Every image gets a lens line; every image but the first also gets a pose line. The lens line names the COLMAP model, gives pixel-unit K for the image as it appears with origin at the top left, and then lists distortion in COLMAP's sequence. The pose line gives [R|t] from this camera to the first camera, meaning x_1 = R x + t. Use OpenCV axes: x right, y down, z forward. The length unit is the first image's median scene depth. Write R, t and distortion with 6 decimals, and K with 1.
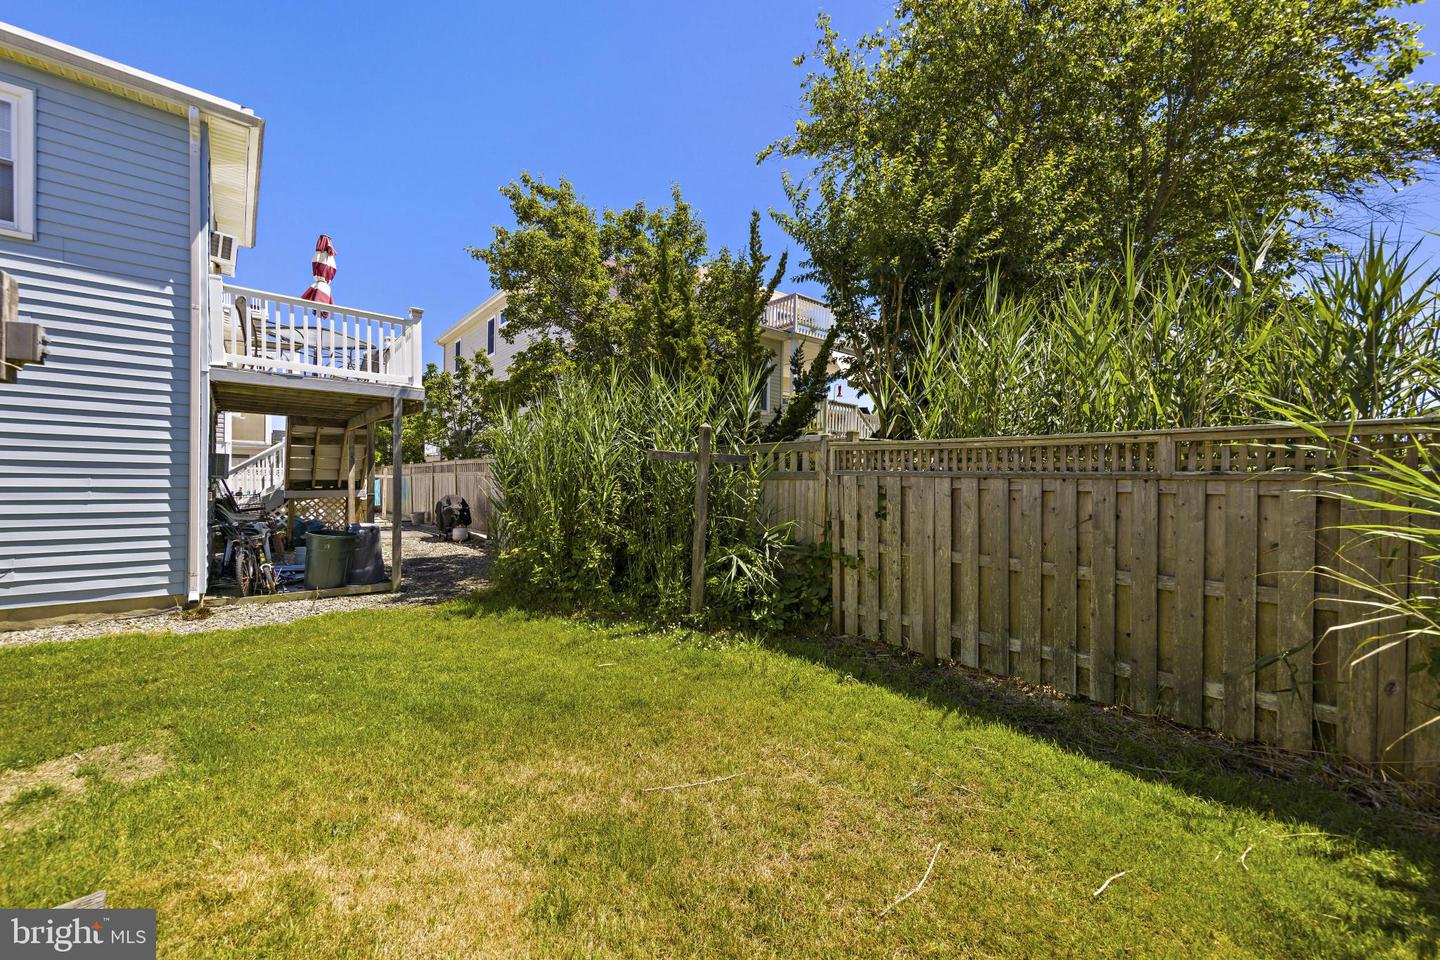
lens RADIAL K [[563.4, 0, 724.5], [0, 563.4, 478.5], [0, 0, 1]] dist [0.000426, -0.000204]
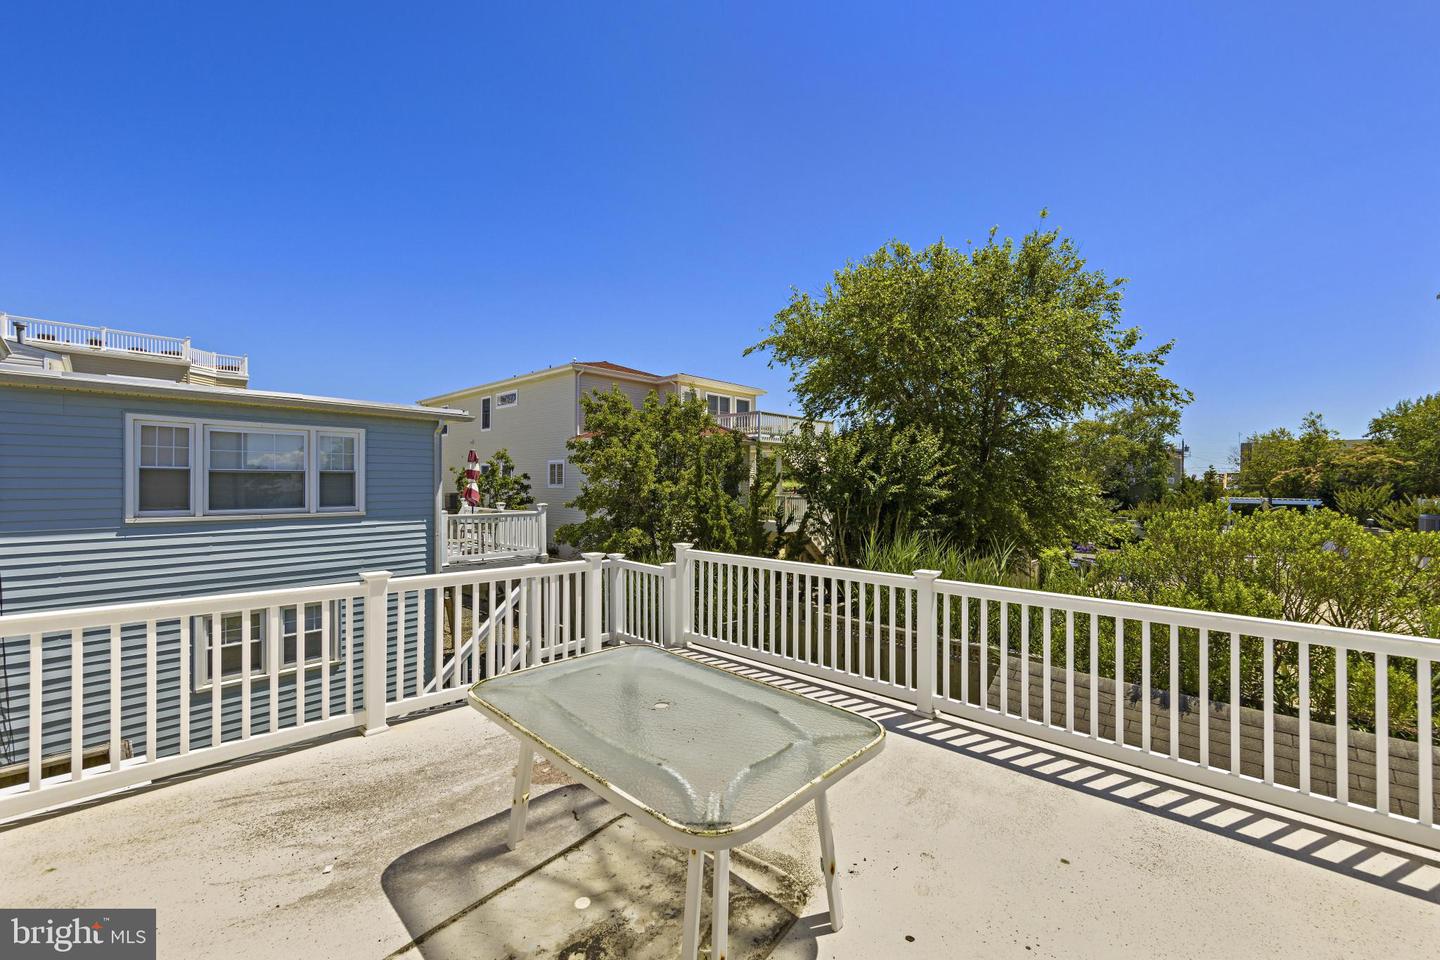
lens RADIAL K [[563.4, 0, 718.3], [0, 563.4, 478.2], [0, 0, 1]] dist [0.000426, -0.000204]
pose [[0.993590, -0.005719, 0.112897, -0.323297], [0.005229, 0.999976, 0.004635, -0.502741], [-0.112921, -0.004015, 0.993596, -0.783174]]
